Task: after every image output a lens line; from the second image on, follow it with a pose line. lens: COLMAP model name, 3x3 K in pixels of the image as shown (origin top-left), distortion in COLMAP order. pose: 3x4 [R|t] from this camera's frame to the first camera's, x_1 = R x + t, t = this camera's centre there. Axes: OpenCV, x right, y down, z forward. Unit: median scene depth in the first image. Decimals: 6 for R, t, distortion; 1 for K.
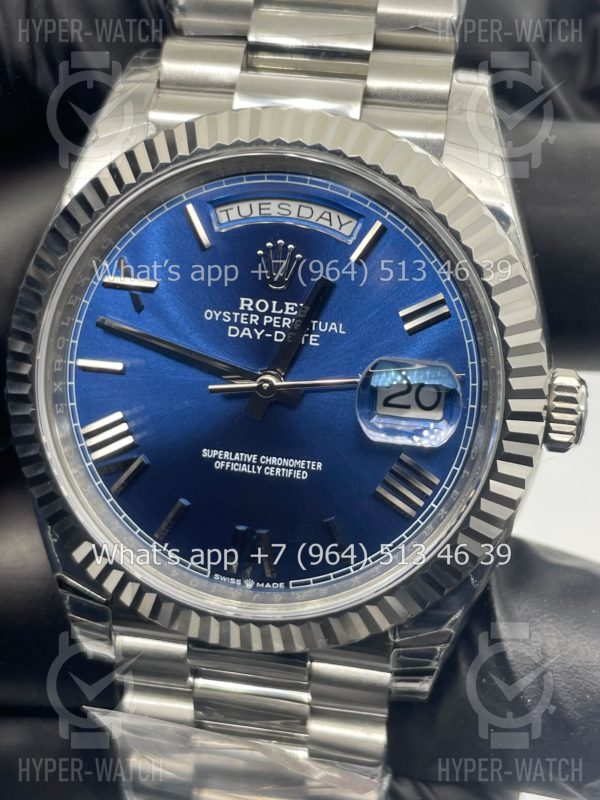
lens RADIAL K [[1304.2, 0, 298.2], [0, 1304.2, 385.9], [0, 0, 1]] dist [-0.025082, 0.000000]
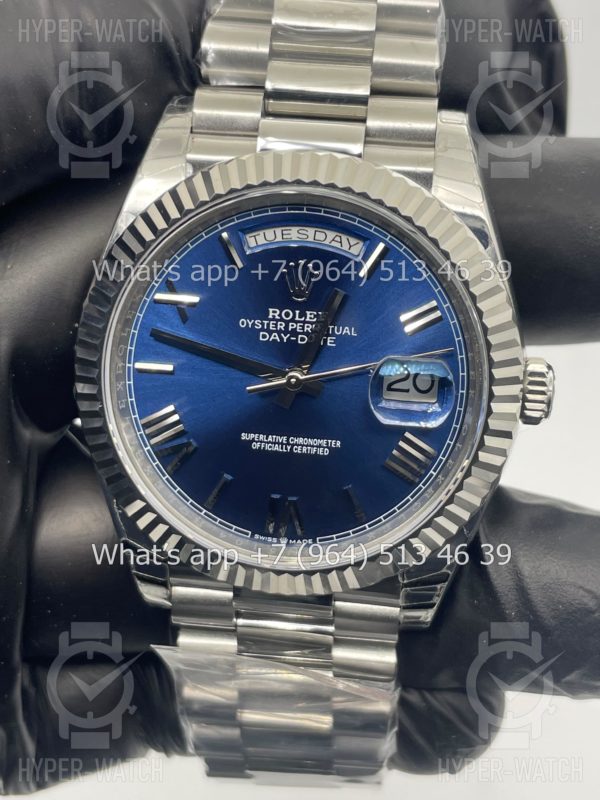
lens RADIAL K [[1304.2, 0, 300.2], [0, 1304.2, 396.5], [0, 0, 1]] dist [-0.025082, 0.000000]
pose [[0.998614, -0.037292, 0.037137, -0.063103], [0.034611, 0.996918, 0.070403, -0.070031], [-0.039648, -0.069020, 0.996827, -0.214291]]
